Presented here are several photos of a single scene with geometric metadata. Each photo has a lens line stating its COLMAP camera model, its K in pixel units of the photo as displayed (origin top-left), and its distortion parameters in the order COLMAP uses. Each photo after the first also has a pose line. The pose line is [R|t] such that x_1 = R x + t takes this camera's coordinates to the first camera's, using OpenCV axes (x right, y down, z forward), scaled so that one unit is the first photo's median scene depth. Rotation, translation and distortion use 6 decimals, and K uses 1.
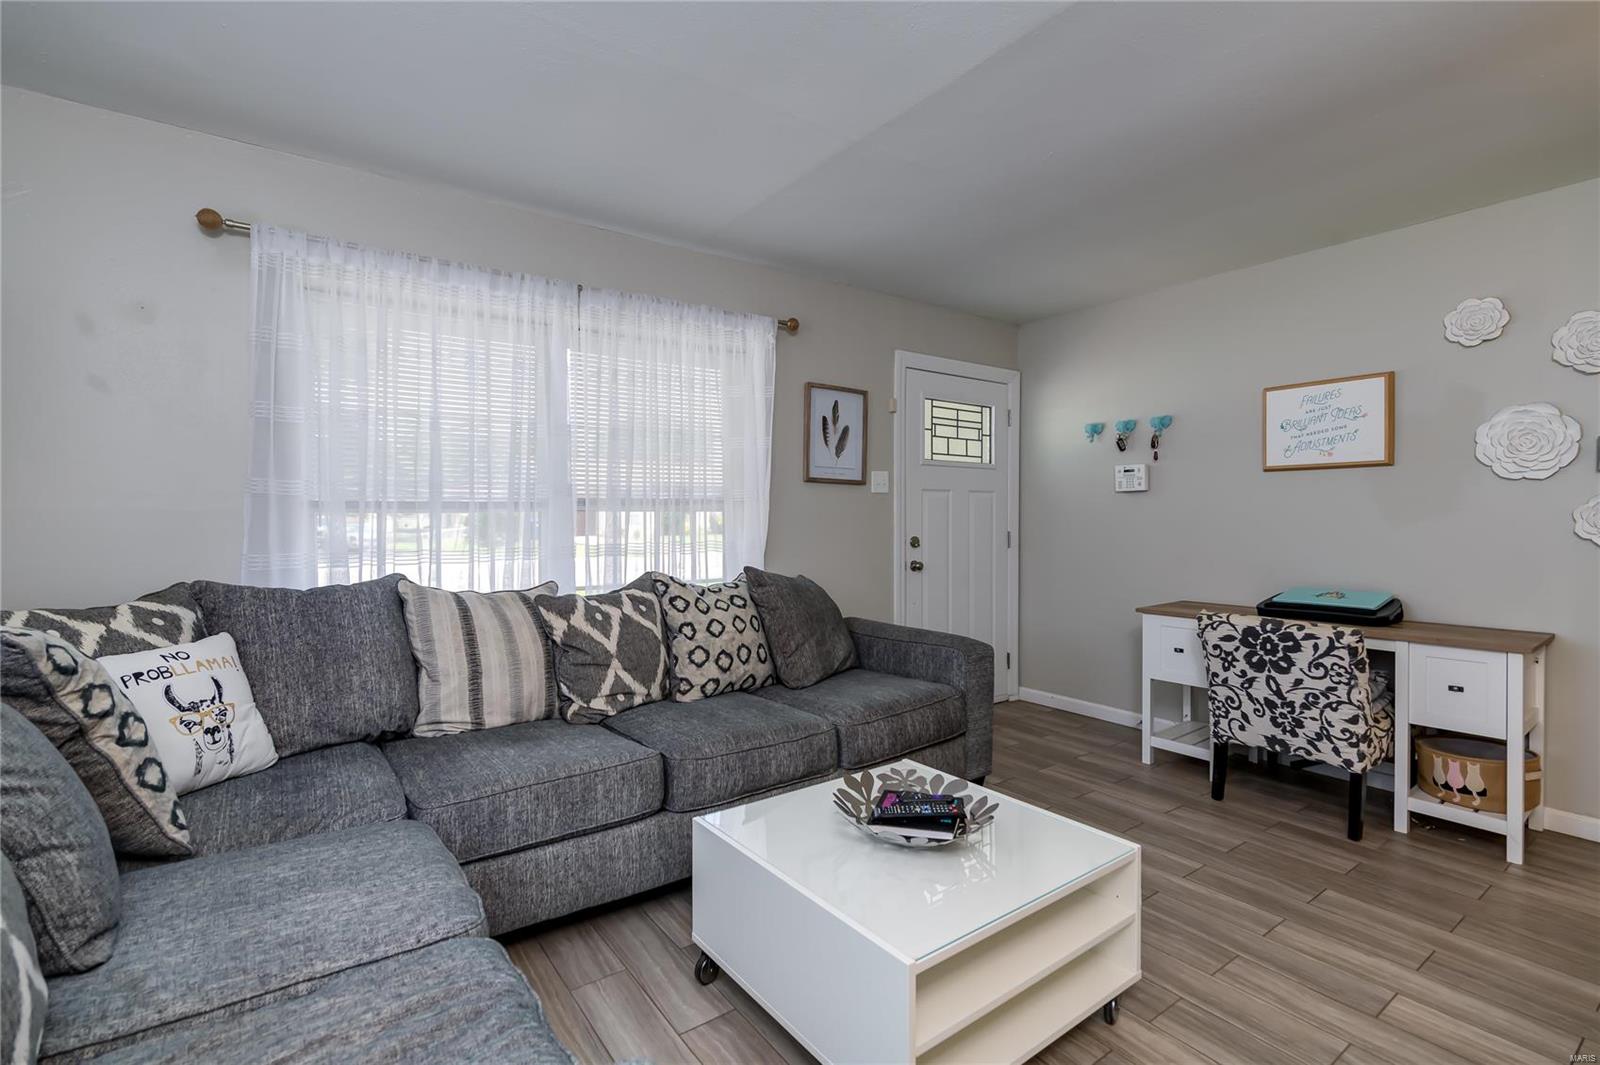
lens RADIAL K [[716.5, 0, 792.5], [0, 716.5, 528.5], [0, 0, 1]] dist [0.001874, -0.000395]
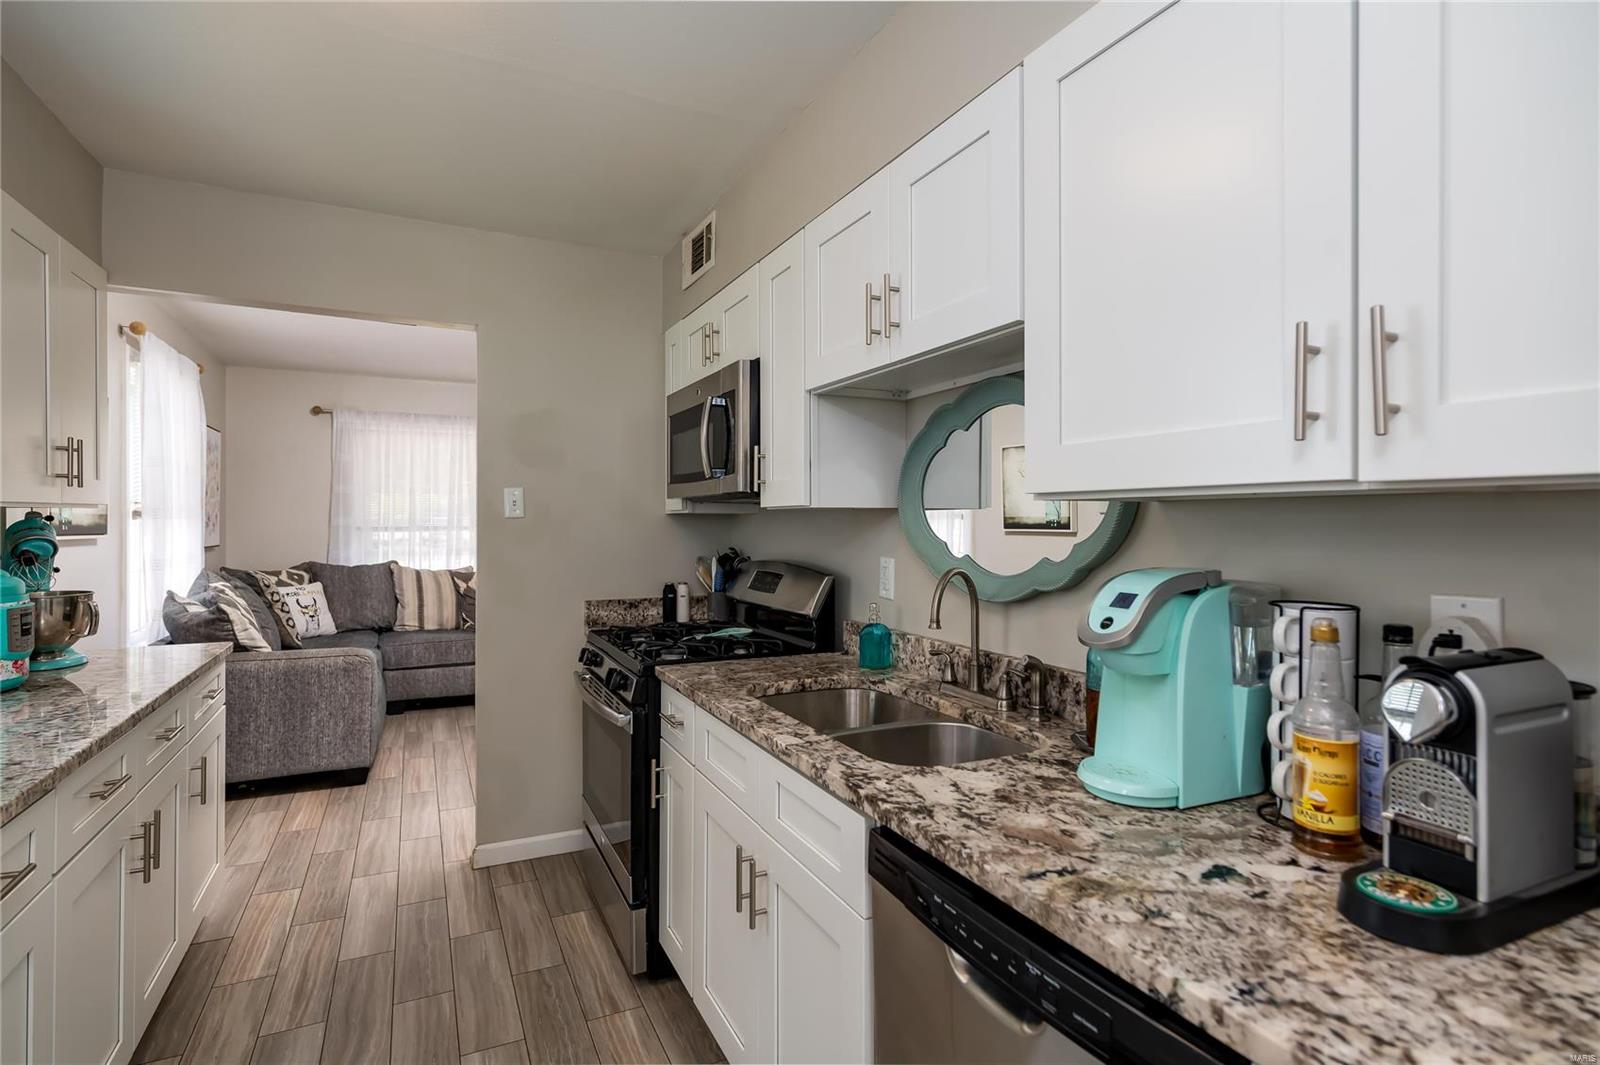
lens RADIAL K [[798.2, 0, 804.2], [0, 798.2, 525.1], [0, 0, 1]] dist [0.004356, -0.000308]
pose [[0.983310, 0.002409, -0.181922, 1.183419], [-0.003118, 0.999989, -0.003610, -0.041426], [0.181911, 0.004117, 0.983306, -1.231612]]
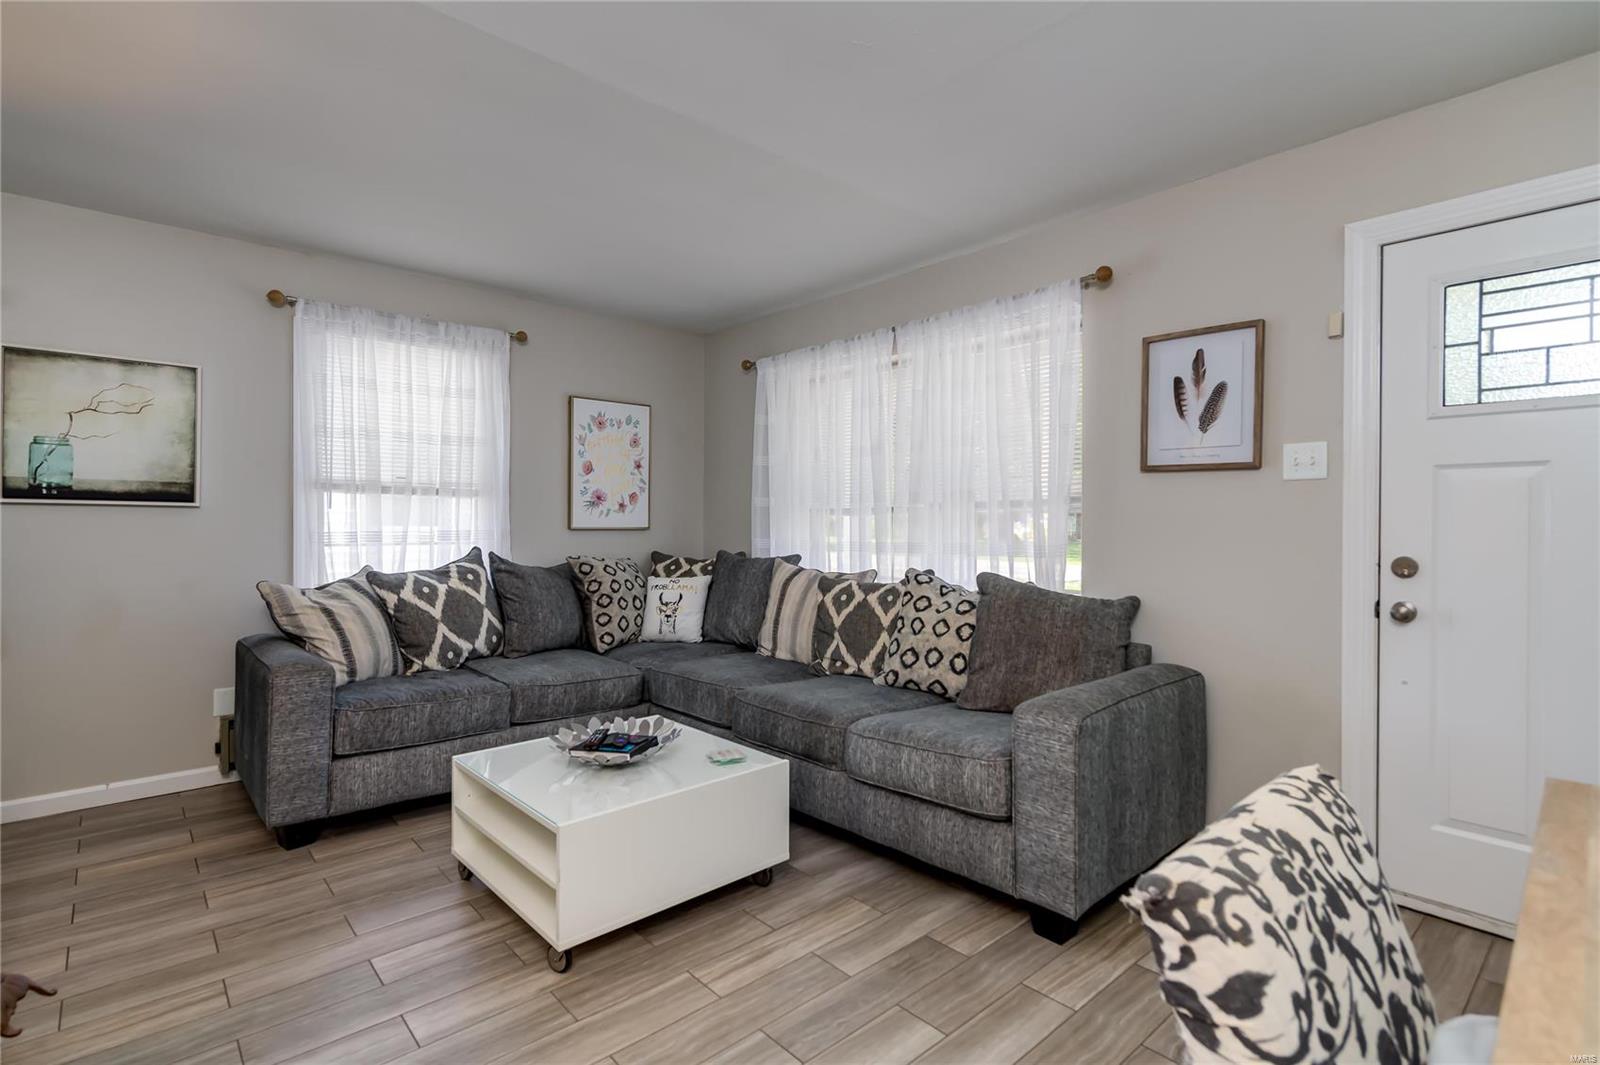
lens RADIAL K [[783.2, 0, 798.1], [0, 783.2, 521.5], [0, 0, 1]] dist [0.000862, 0.000482]
pose [[0.109384, 0.002657, -0.993996, 1.224489], [-0.019046, 0.999818, 0.000576, -0.011527], [0.993817, 0.018869, 0.109414, 0.863664]]
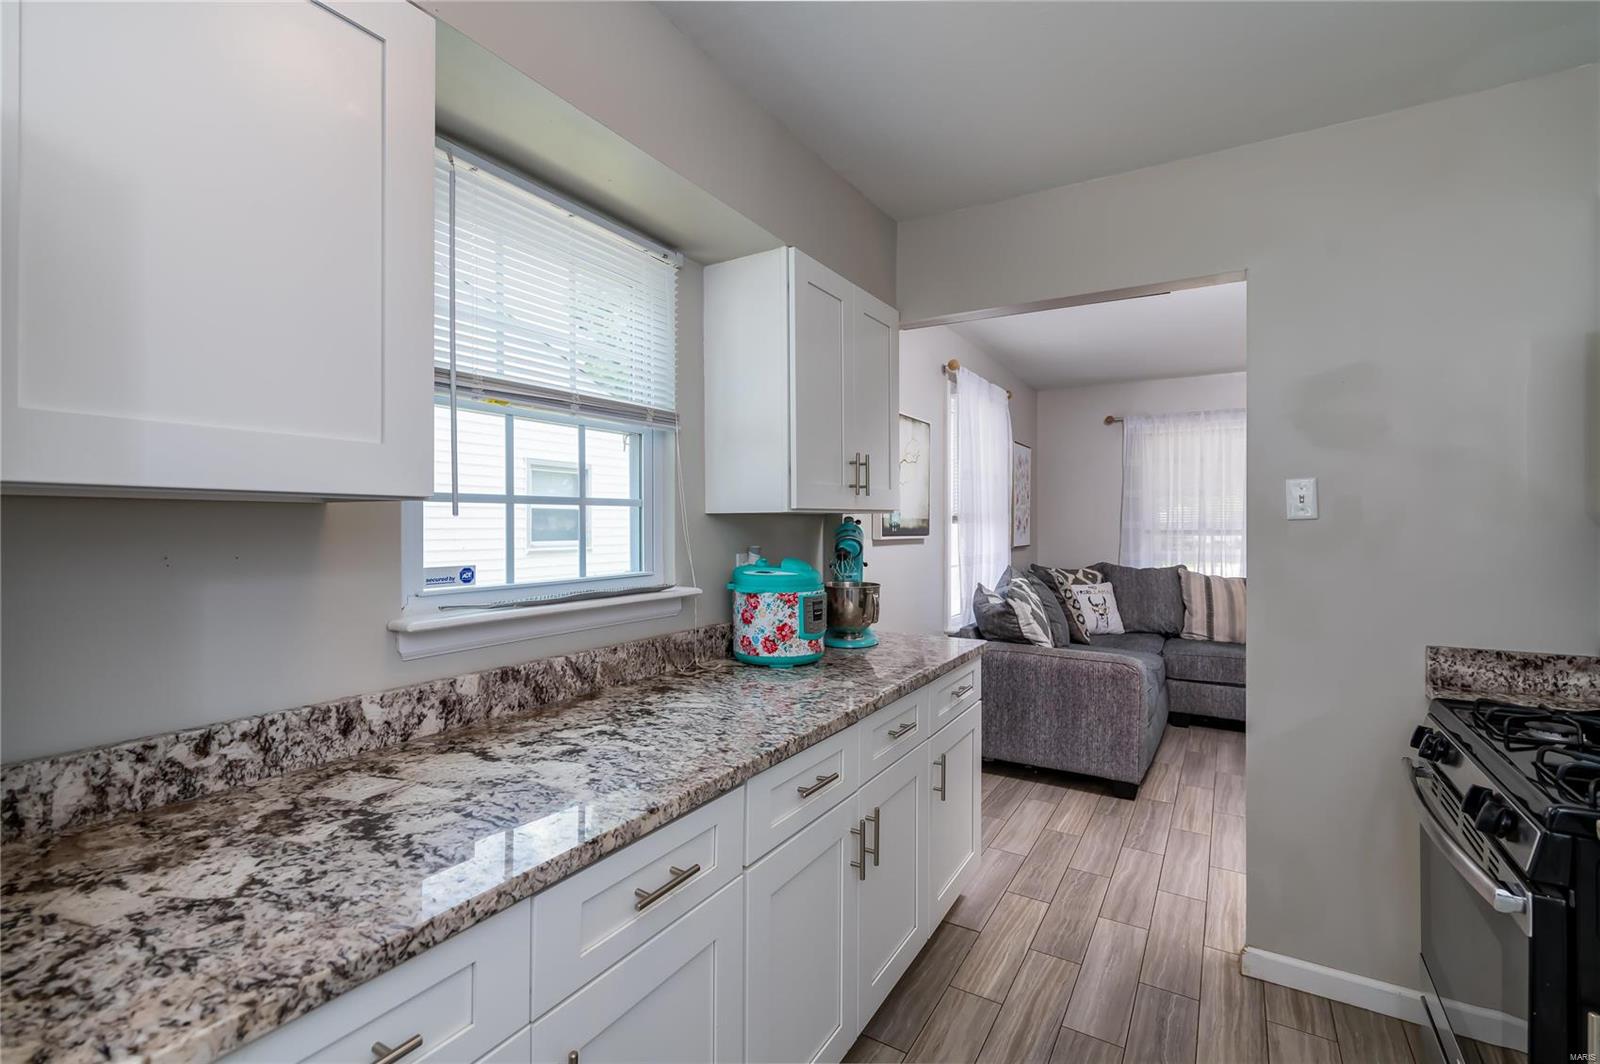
lens RADIAL K [[716.5, 0, 791.5], [0, 716.5, 522.6], [0, 0, 1]] dist [0.001874, -0.000395]
pose [[0.371504, -0.002062, -0.928429, 1.047747], [-0.008038, 0.999953, -0.005438, -0.043231], [0.928396, 0.009483, 0.371470, -0.915382]]
